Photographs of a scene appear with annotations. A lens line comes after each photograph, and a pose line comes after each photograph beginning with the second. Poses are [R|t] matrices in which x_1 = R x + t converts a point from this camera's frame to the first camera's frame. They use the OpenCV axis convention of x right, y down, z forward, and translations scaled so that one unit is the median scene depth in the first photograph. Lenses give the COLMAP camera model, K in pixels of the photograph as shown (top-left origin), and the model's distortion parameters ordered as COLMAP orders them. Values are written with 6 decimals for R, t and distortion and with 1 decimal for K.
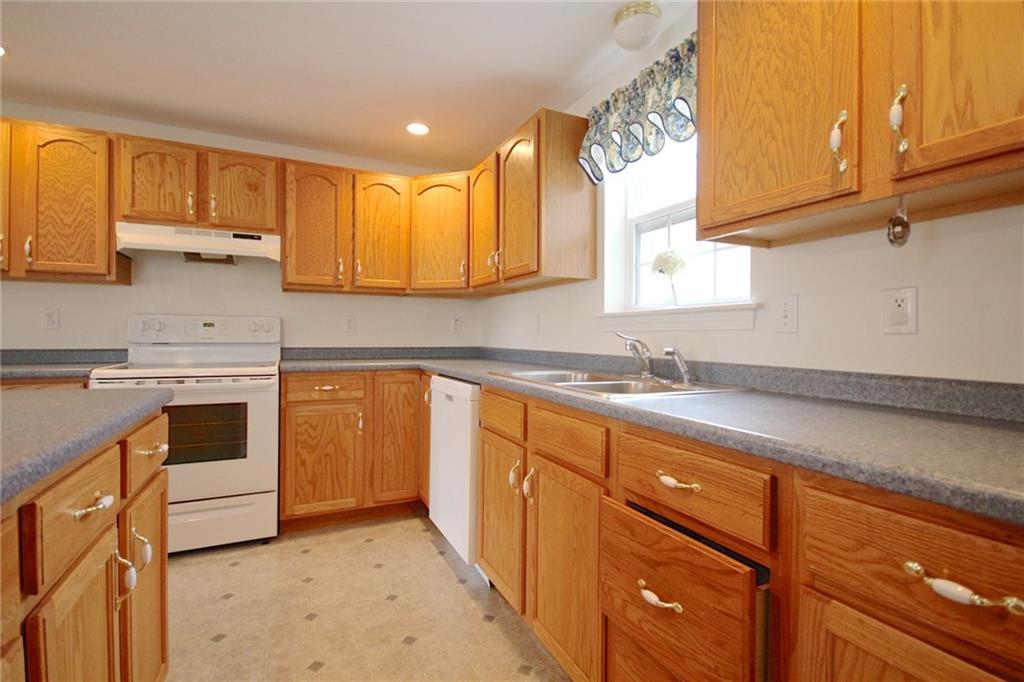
lens RADIAL K [[478.8, 0, 510.1], [0, 478.8, 341.3], [0, 0, 1]] dist [-0.001913, 0.000039]
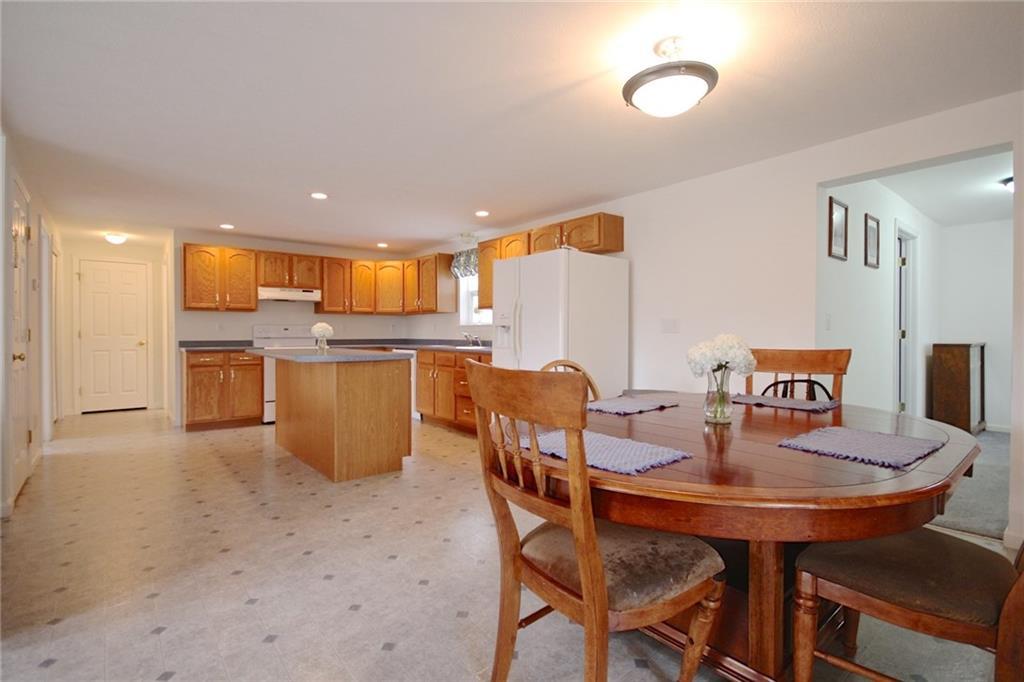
lens RADIAL K [[478.8, 0, 512.5], [0, 478.8, 336.5], [0, 0, 1]] dist [-0.001913, 0.000039]
pose [[0.969368, -0.008345, 0.245472, -0.170241], [0.008628, 0.999963, -0.000080, 0.009915], [-0.245462, 0.002195, 0.969404, -1.573791]]
